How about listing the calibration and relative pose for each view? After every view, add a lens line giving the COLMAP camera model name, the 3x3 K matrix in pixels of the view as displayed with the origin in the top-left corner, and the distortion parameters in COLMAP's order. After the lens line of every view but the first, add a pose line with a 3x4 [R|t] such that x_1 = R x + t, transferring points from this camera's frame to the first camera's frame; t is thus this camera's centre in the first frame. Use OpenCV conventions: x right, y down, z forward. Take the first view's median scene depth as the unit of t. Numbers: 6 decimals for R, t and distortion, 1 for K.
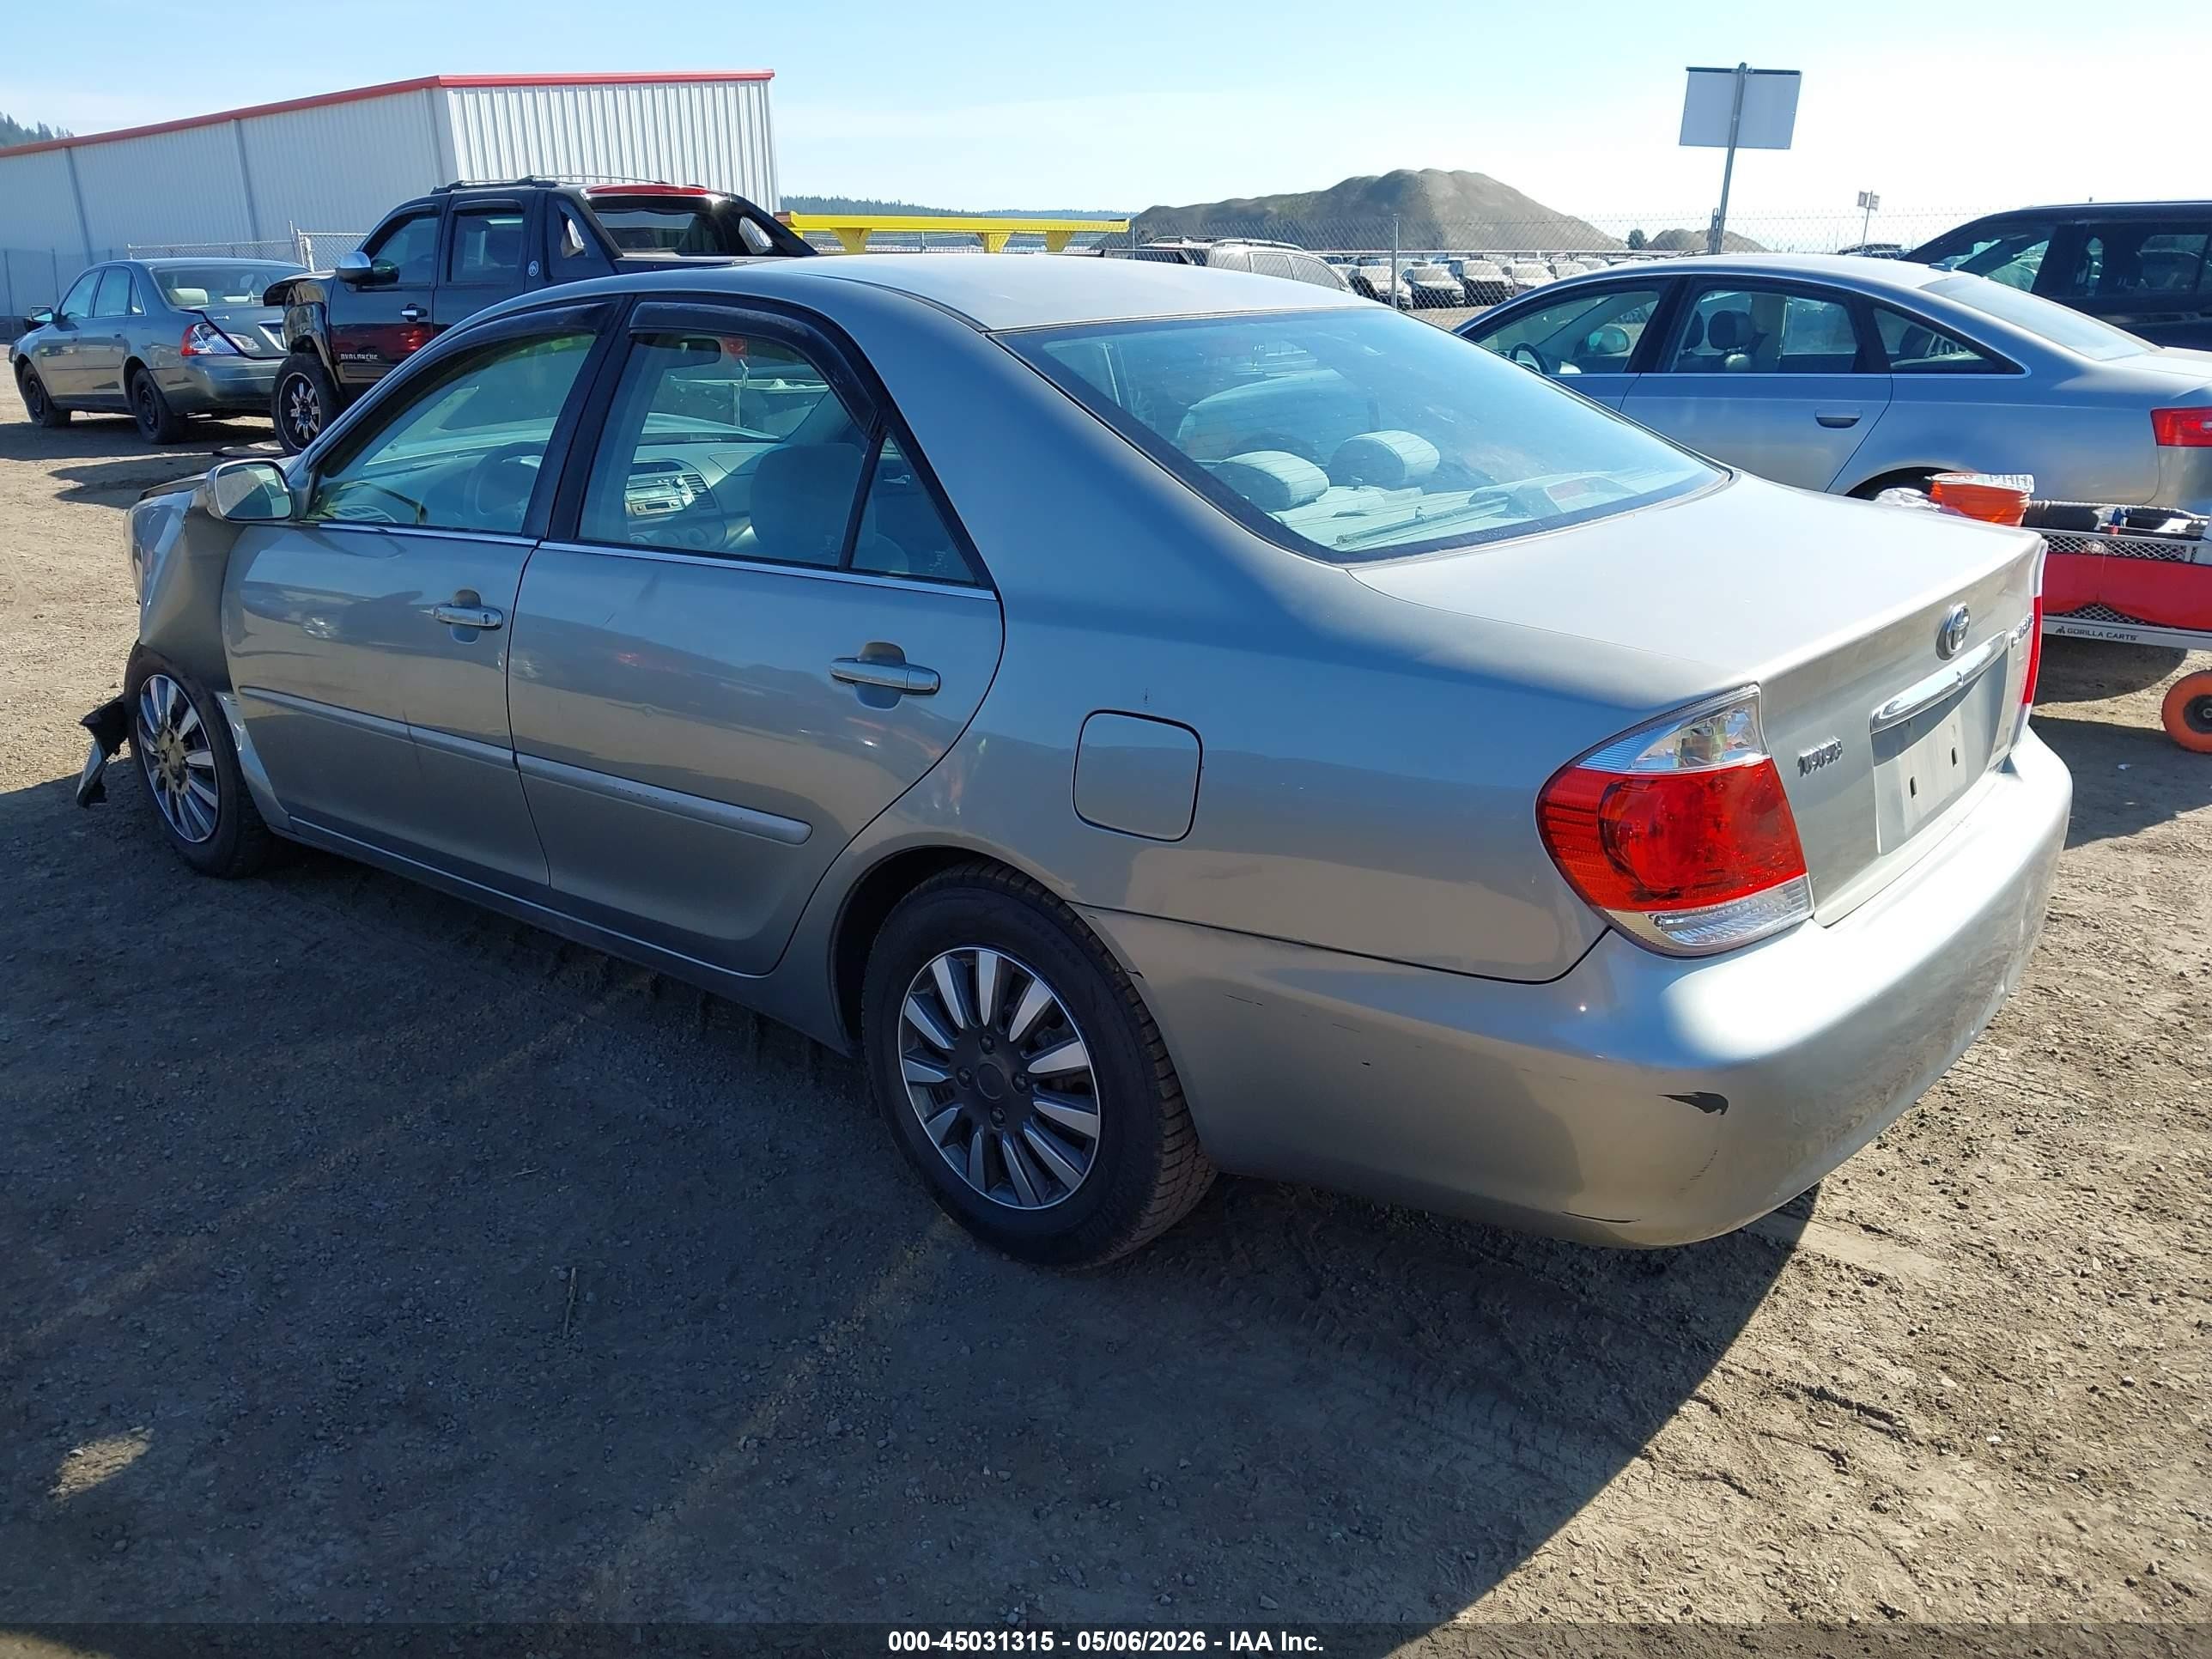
lens RADIAL K [[1689.6, 0, 1106.0], [0, 1689.6, 829.5], [0, 0, 1]] dist [0.037962, -0.050819]
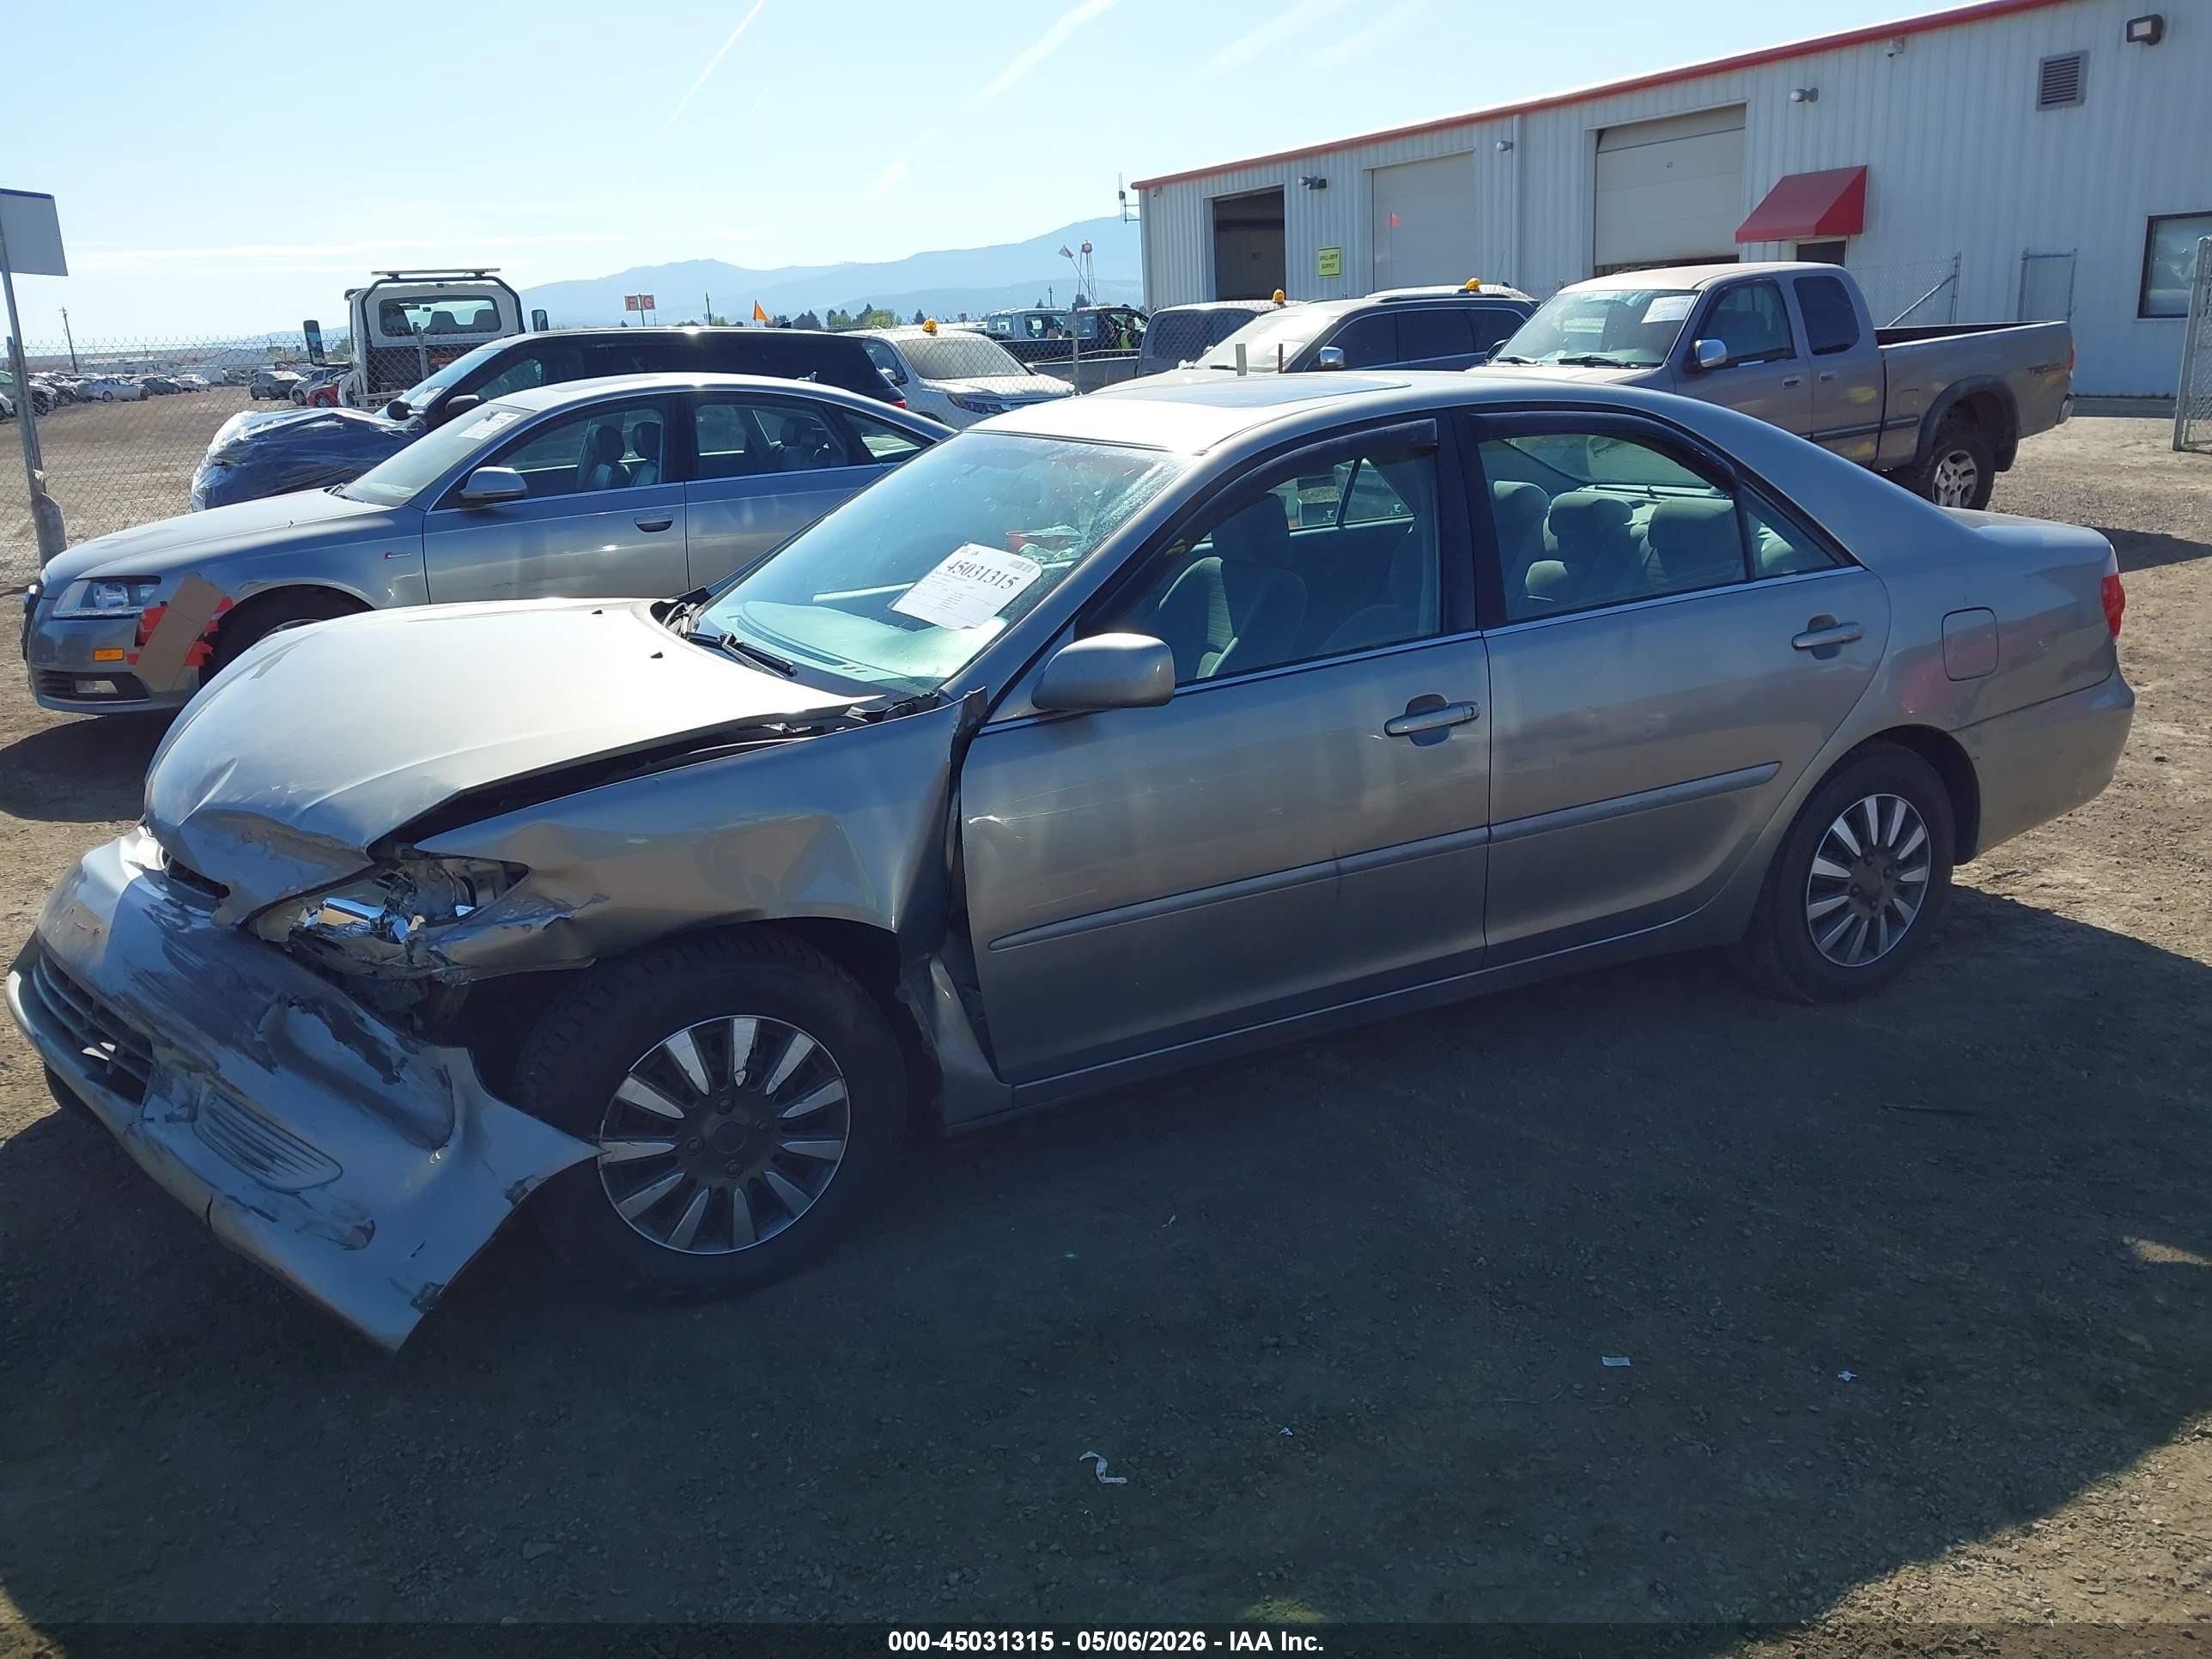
lens RADIAL K [[1689.6, 0, 1106.0], [0, 1689.6, 829.5], [0, 0, 1]] dist [0.037962, -0.050819]
pose [[0.415076, -0.257672, 0.872535, -0.398950], [0.316430, 0.940065, 0.127084, -0.074031], [-0.852986, 0.223347, 0.471733, 0.200959]]
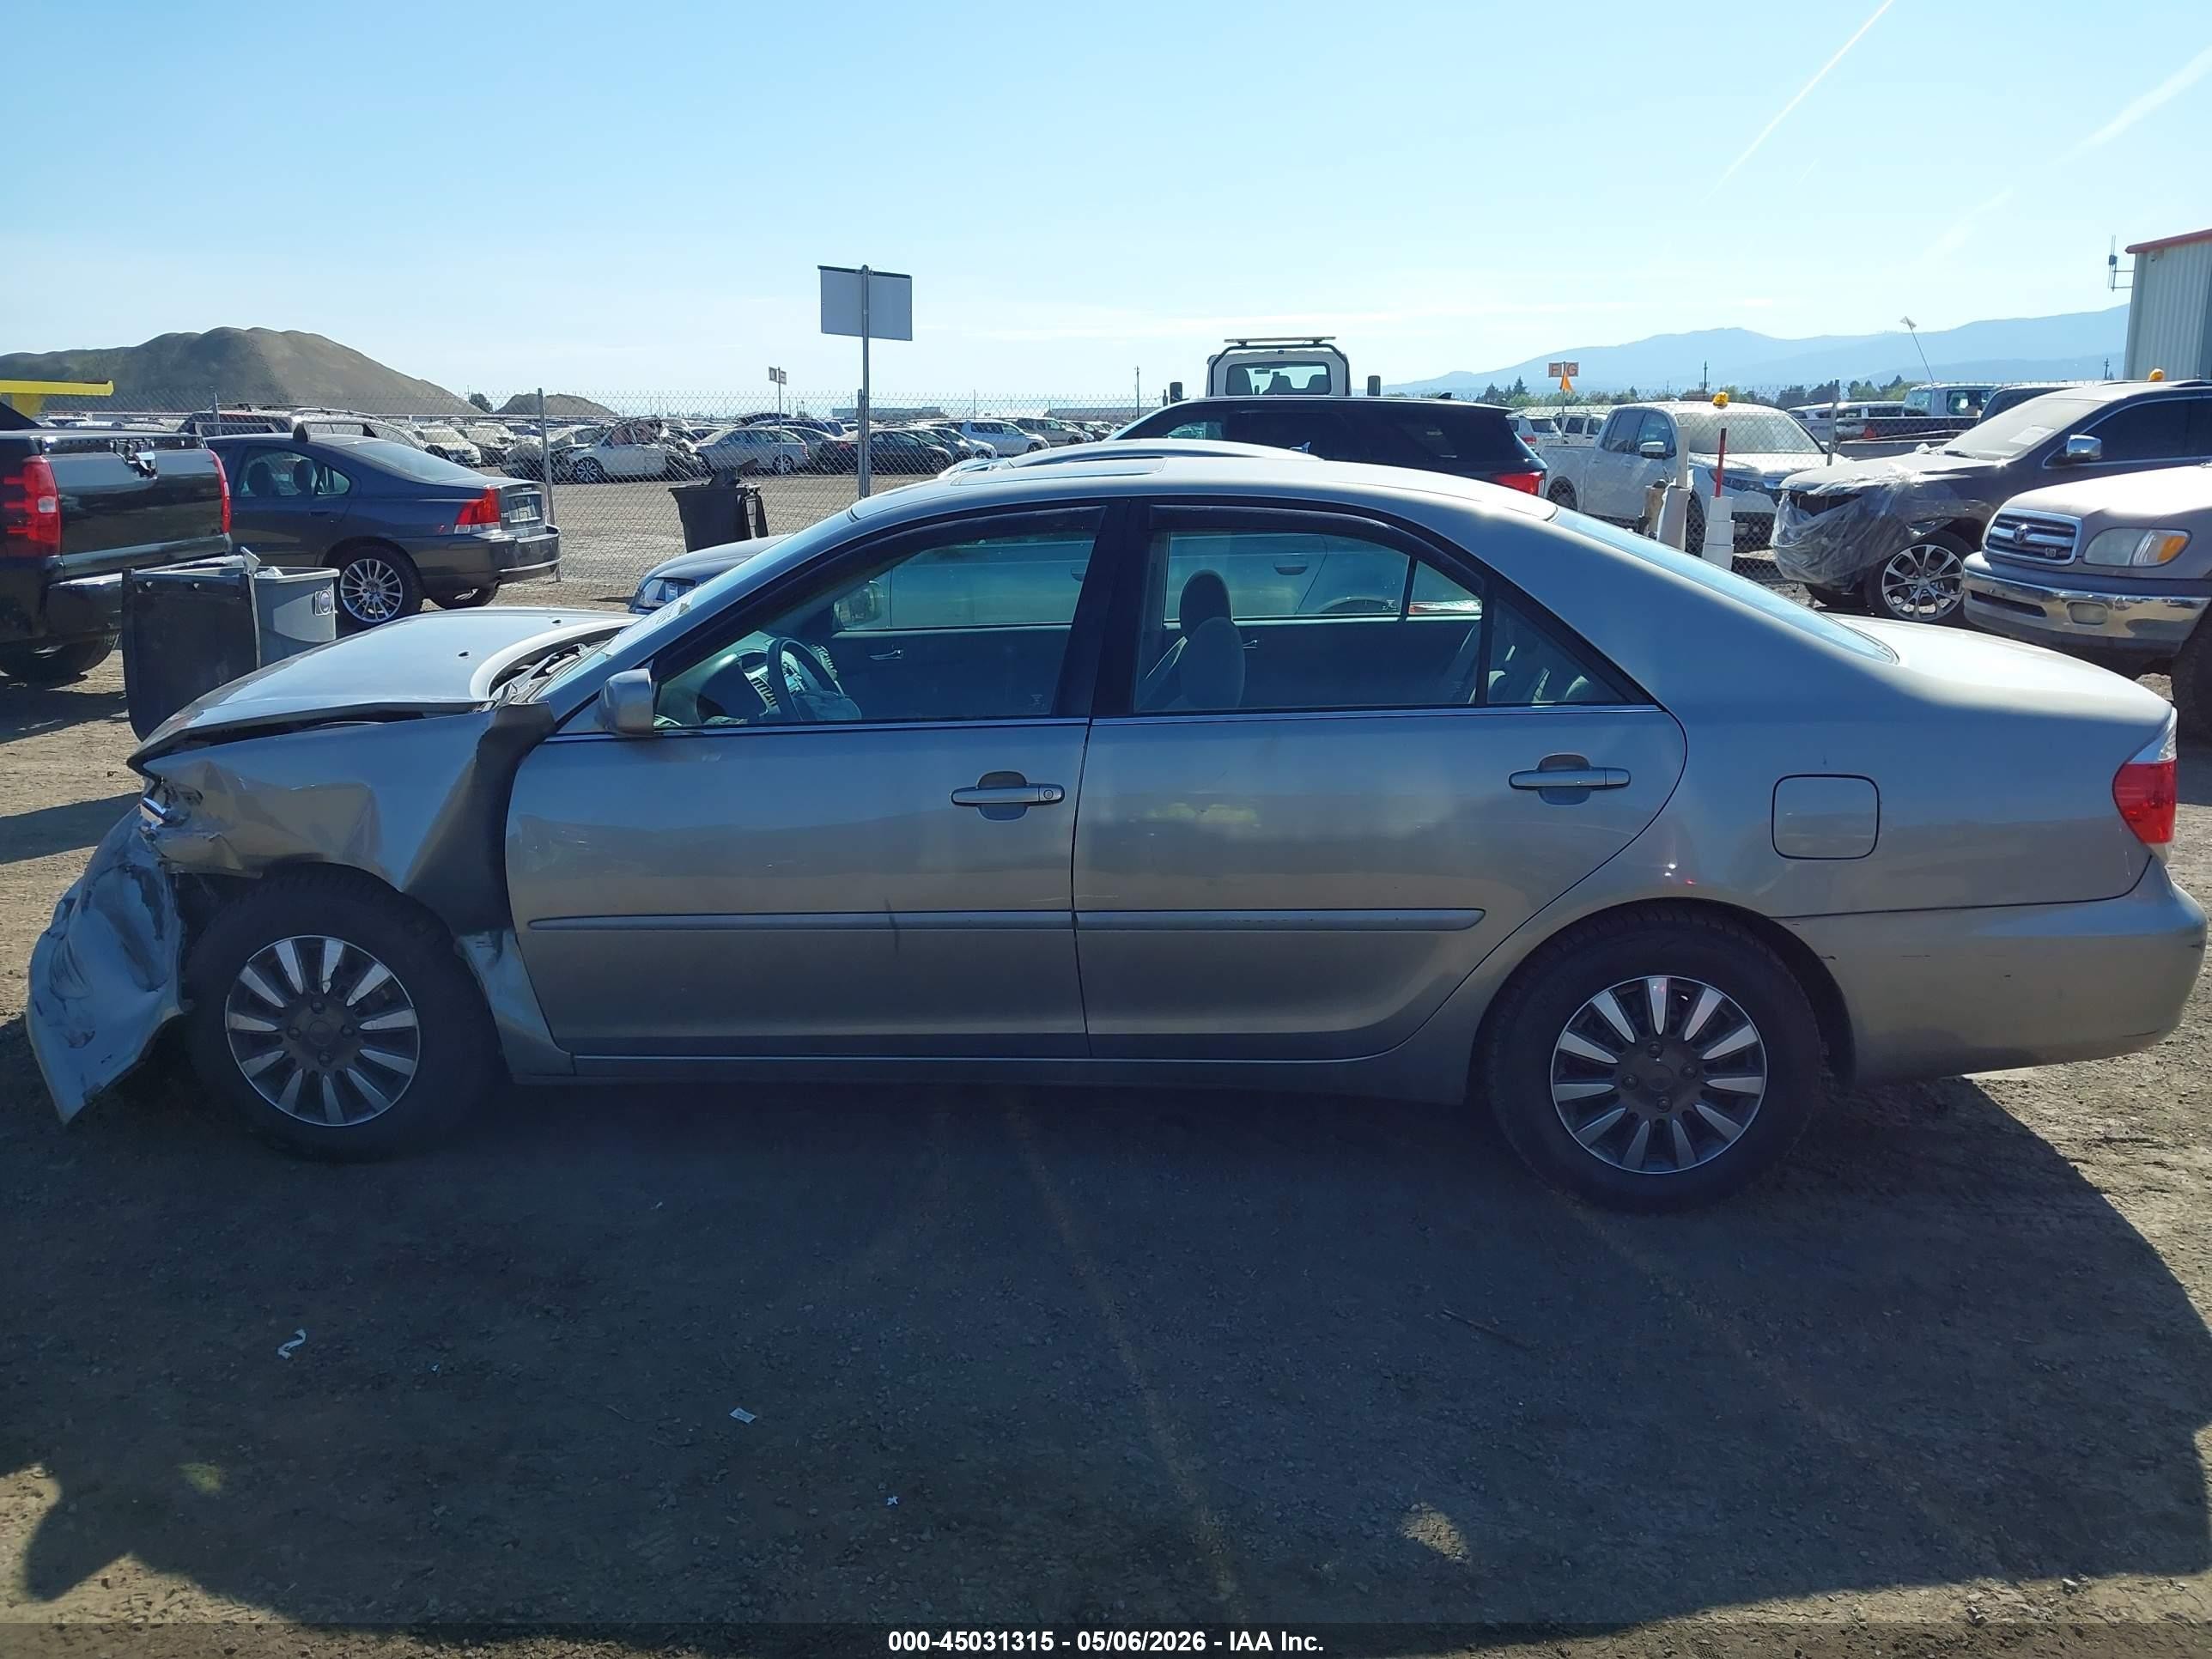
lens RADIAL K [[1684.0, 0, 1111.6], [0, 1684.0, 836.4], [0, 0, 1]] dist [0.026363, -0.054480]
pose [[0.818268, -0.129837, 0.559982, -0.262975], [0.176669, 0.983812, -0.030049, -0.016441], [-0.547015, 0.123519, 0.827960, 0.029882]]
